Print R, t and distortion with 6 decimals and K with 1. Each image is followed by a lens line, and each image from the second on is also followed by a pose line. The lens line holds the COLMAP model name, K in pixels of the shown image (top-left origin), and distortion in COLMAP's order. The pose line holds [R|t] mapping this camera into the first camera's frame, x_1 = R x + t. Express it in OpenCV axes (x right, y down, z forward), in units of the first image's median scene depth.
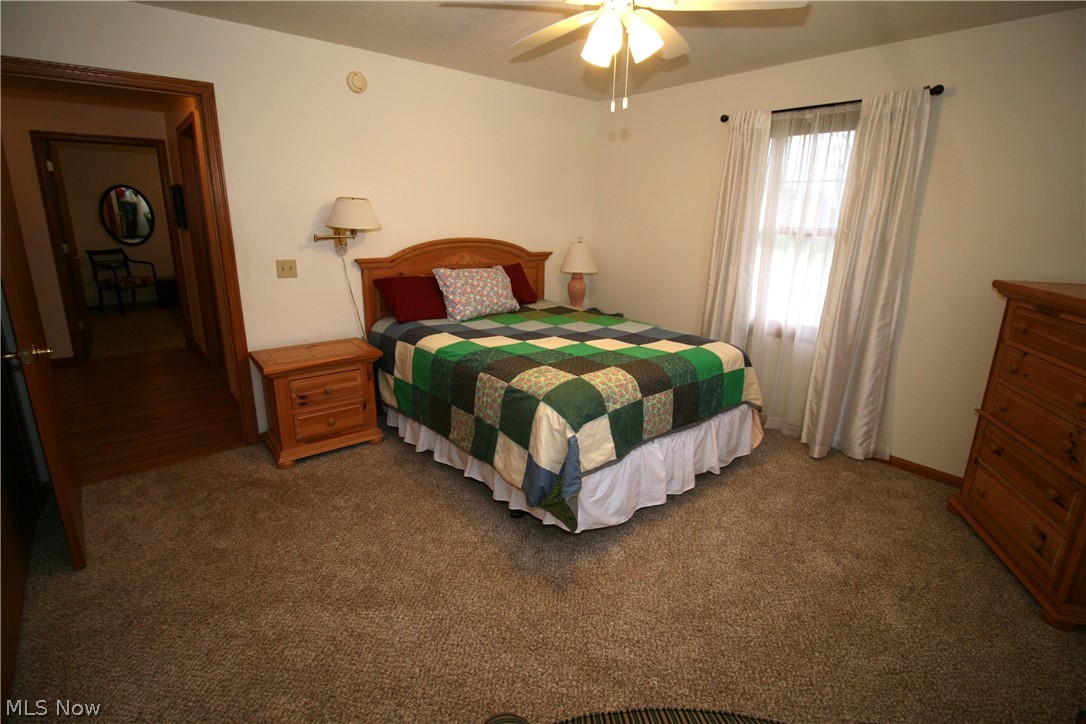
lens RADIAL K [[505.8, 0, 543.9], [0, 505.8, 357.6], [0, 0, 1]] dist [-0.016225, -0.005546]
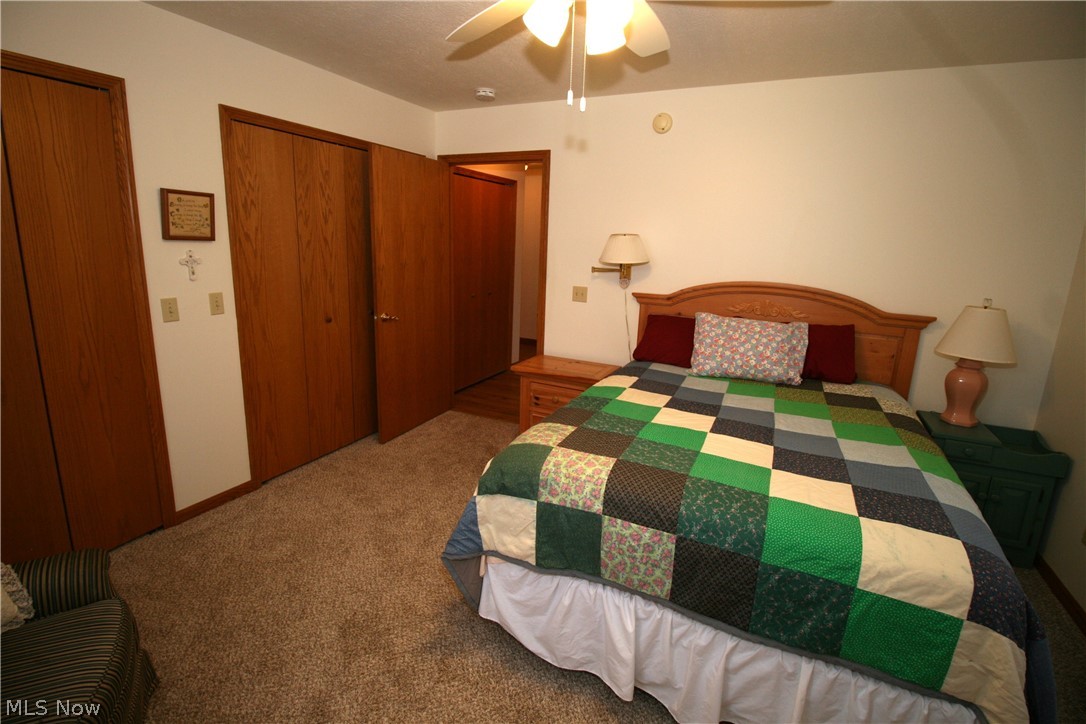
lens RADIAL K [[505.8, 0, 544.1], [0, 505.8, 356.2], [0, 0, 1]] dist [-0.016225, -0.005546]
pose [[0.400758, 0.198681, -0.894382, 0.623120], [-0.276710, 0.956863, 0.088571, -0.137333], [0.873398, 0.211989, 0.438448, 0.508516]]
